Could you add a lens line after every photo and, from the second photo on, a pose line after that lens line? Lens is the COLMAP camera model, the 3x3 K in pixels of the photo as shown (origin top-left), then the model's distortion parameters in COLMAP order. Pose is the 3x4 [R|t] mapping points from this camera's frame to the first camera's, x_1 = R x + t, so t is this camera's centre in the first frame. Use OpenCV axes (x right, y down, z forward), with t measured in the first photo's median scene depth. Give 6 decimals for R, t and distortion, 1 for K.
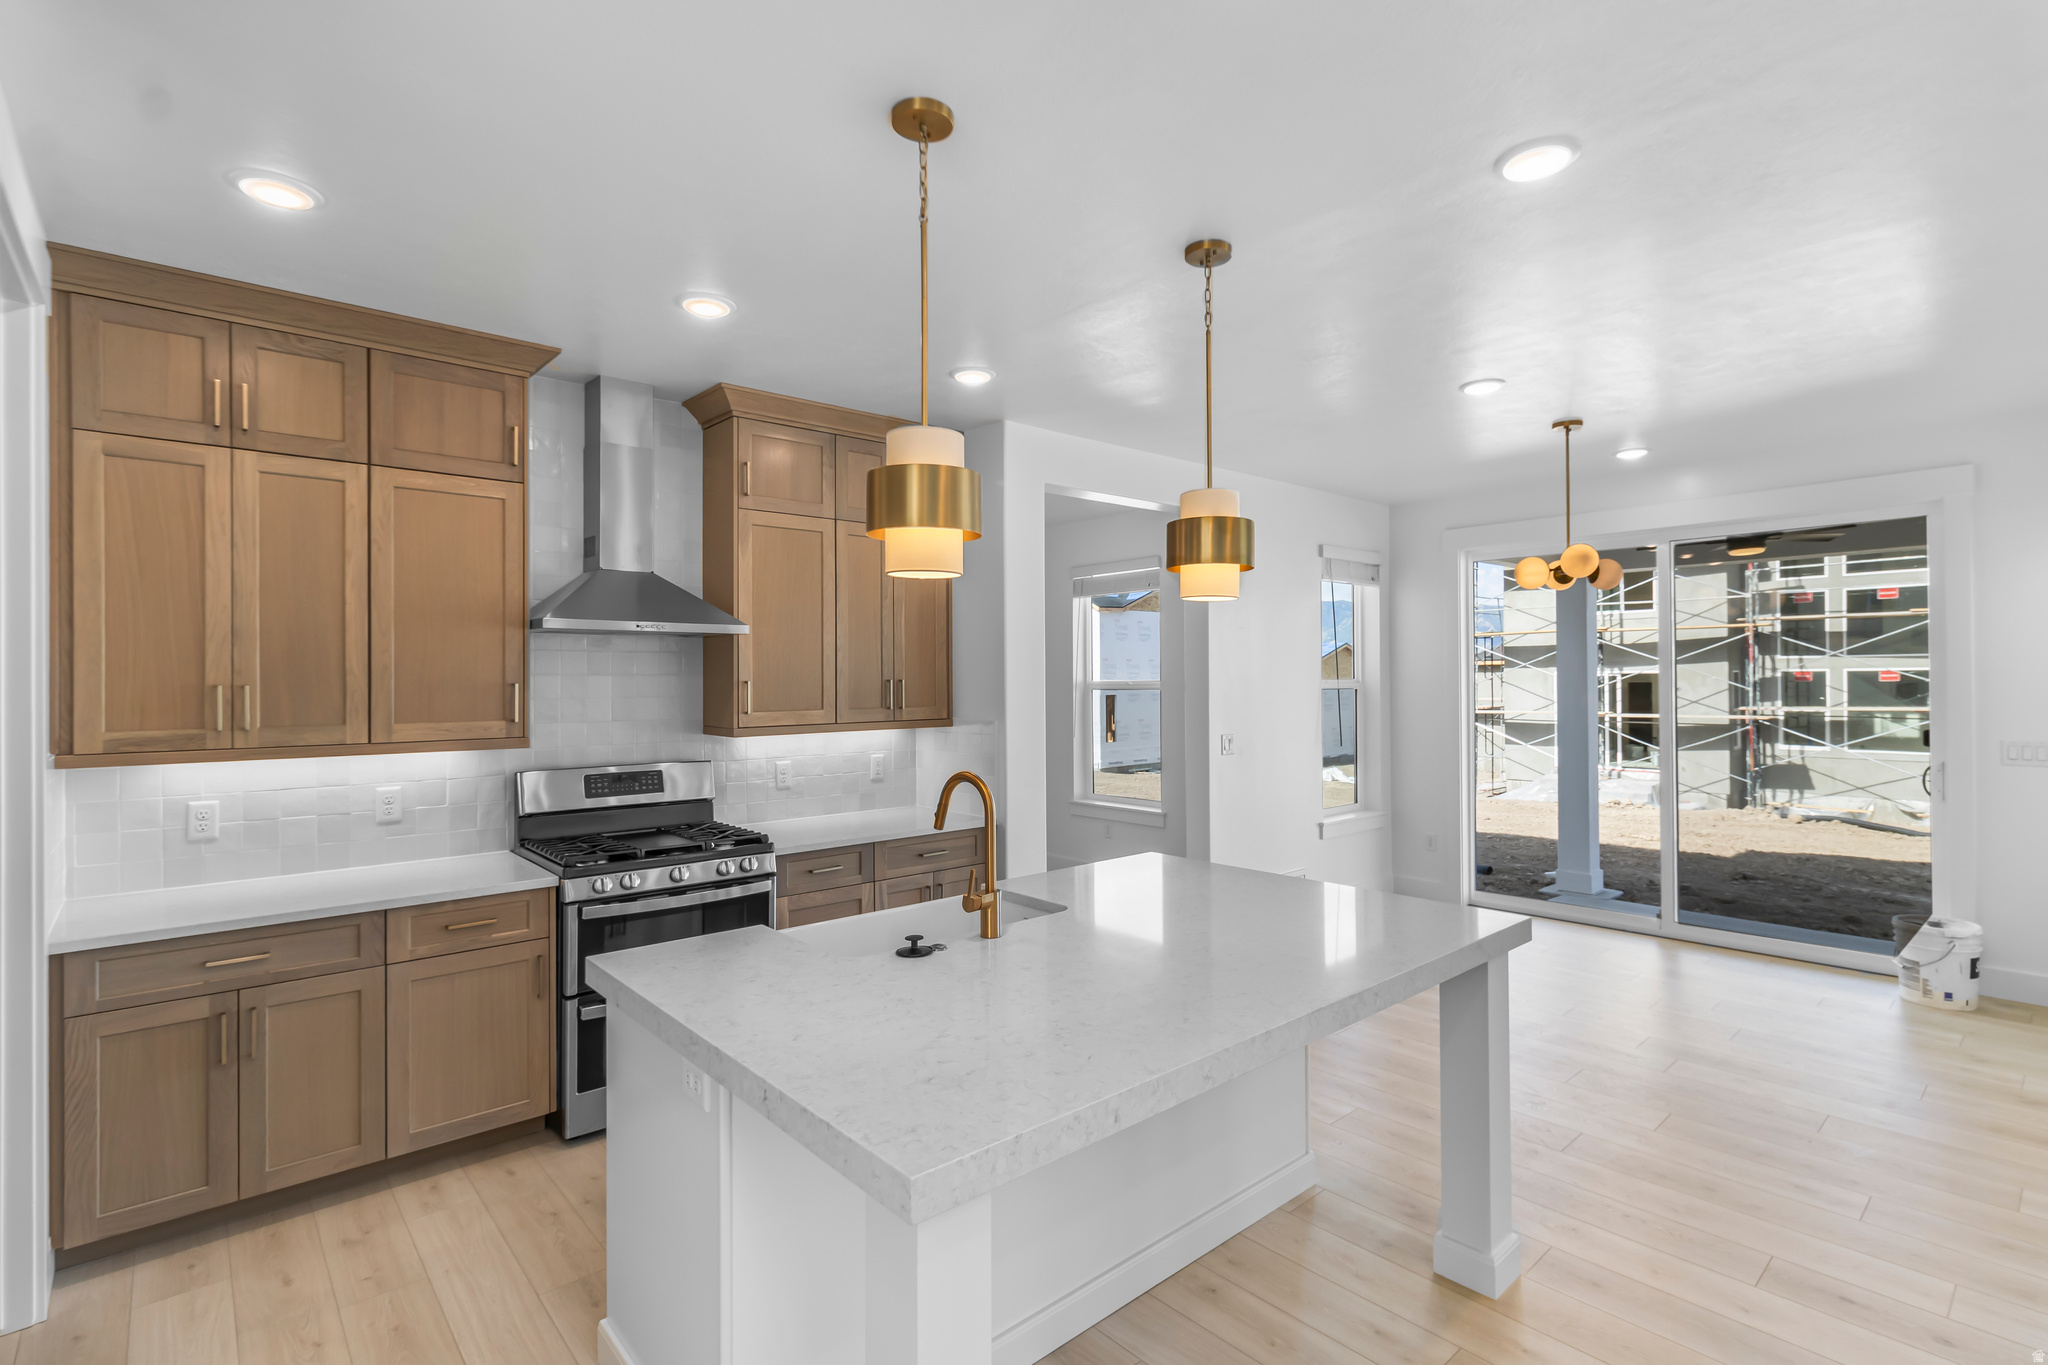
lens RADIAL K [[963.4, 0, 1024.0], [0, 963.4, 682.5], [0, 0, 1]] dist [0.000344, -0.000160]
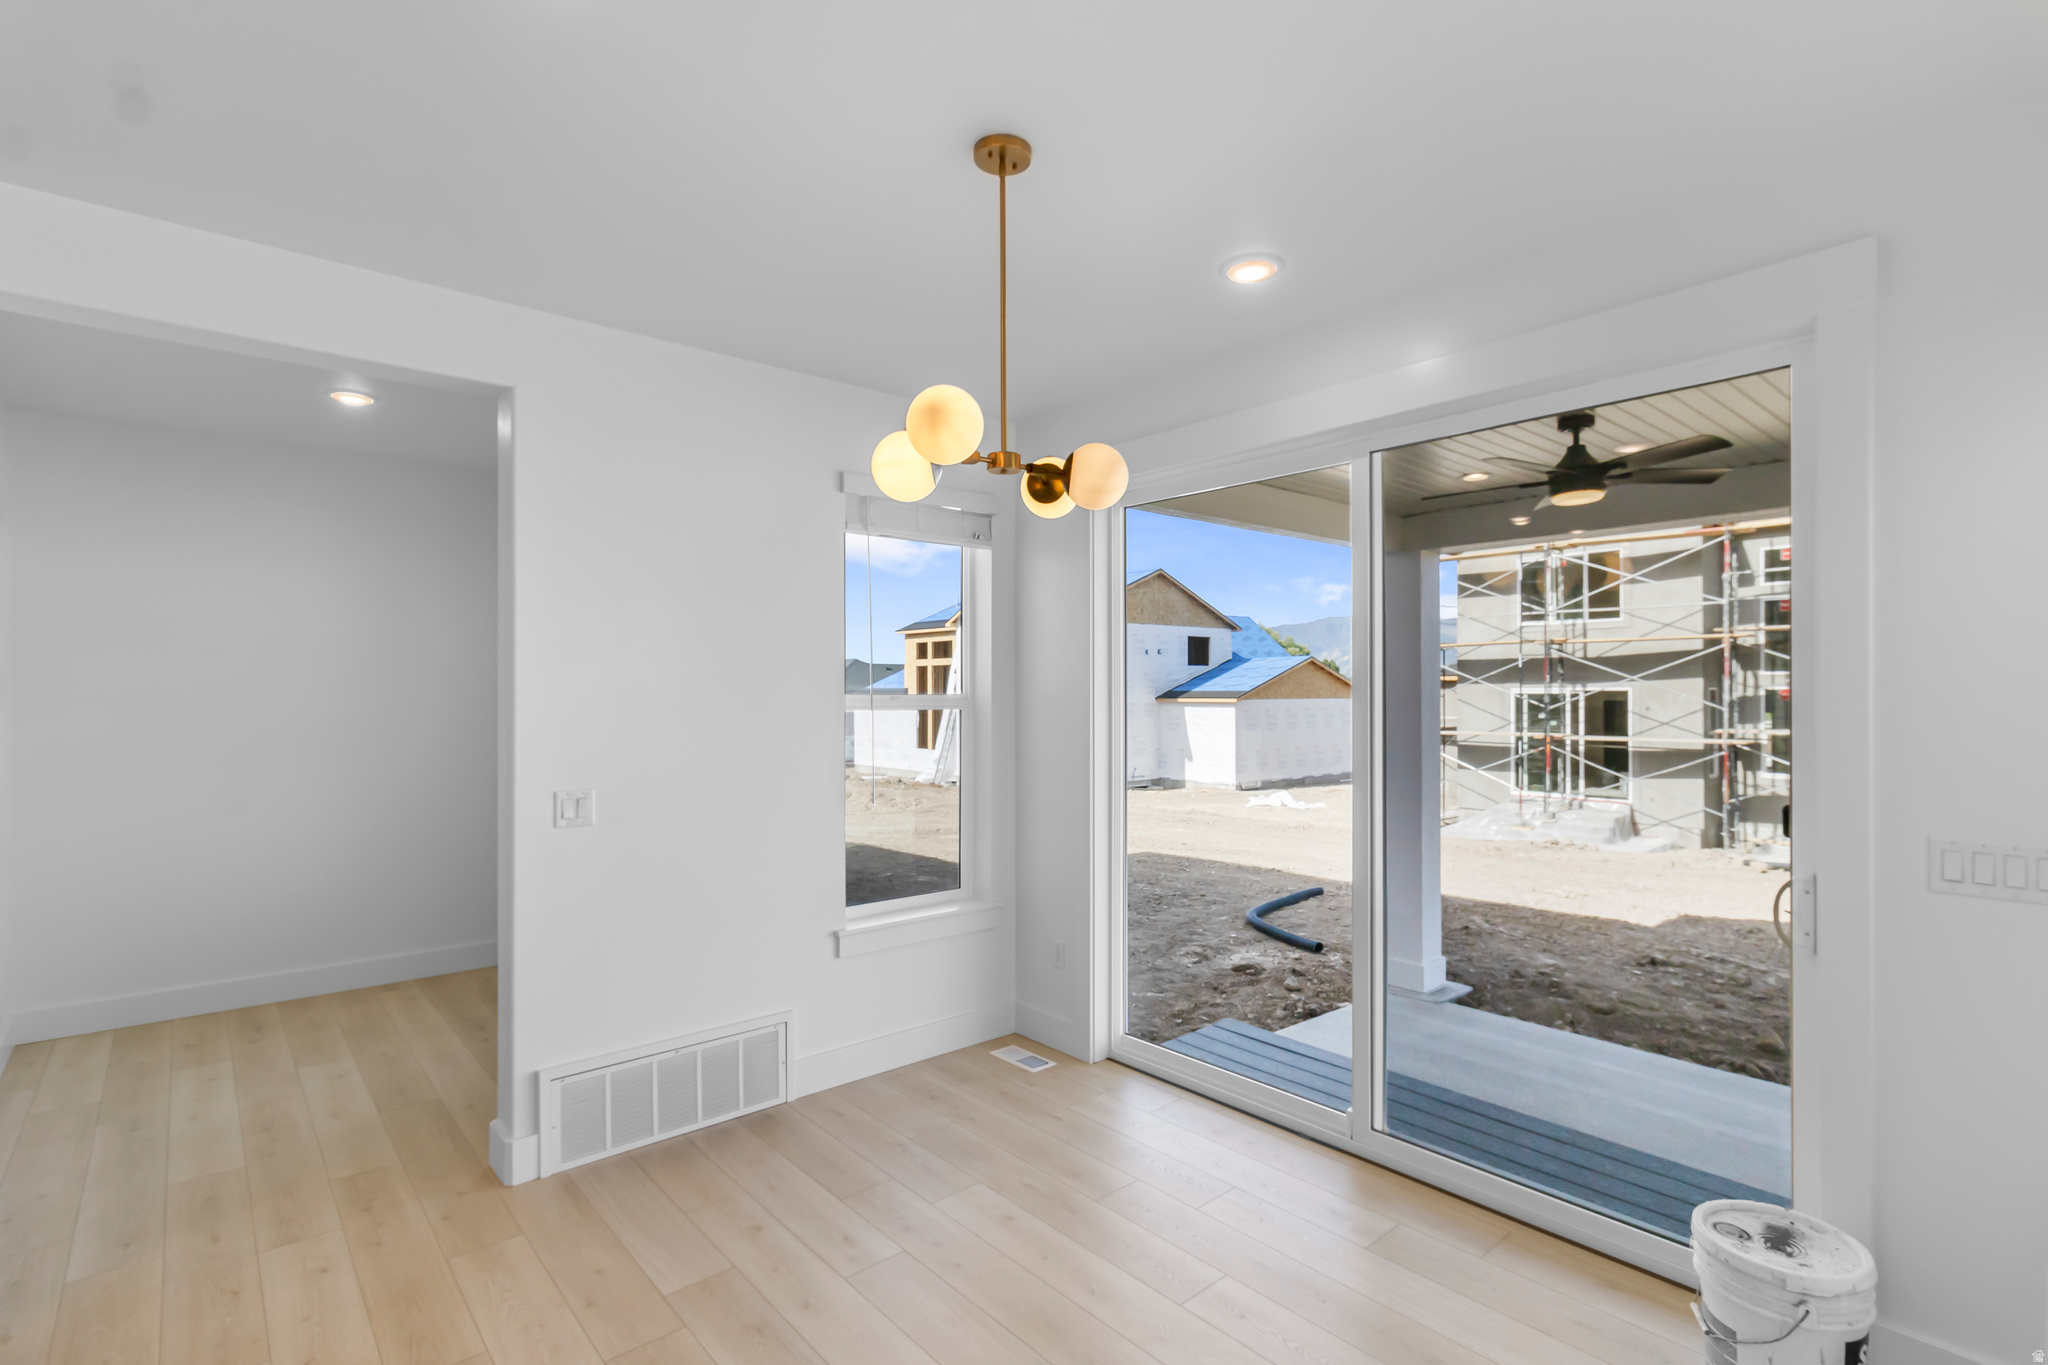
lens RADIAL K [[957.0, 0, 1038.0], [0, 957.0, 699.7], [0, 0, 1]] dist [0.003246, 0.000016]
pose [[0.999927, 0.006435, -0.010189, 0.134510], [-0.006399, 0.999973, 0.003536, -0.000844], [0.010211, -0.003471, 0.999942, 0.122066]]
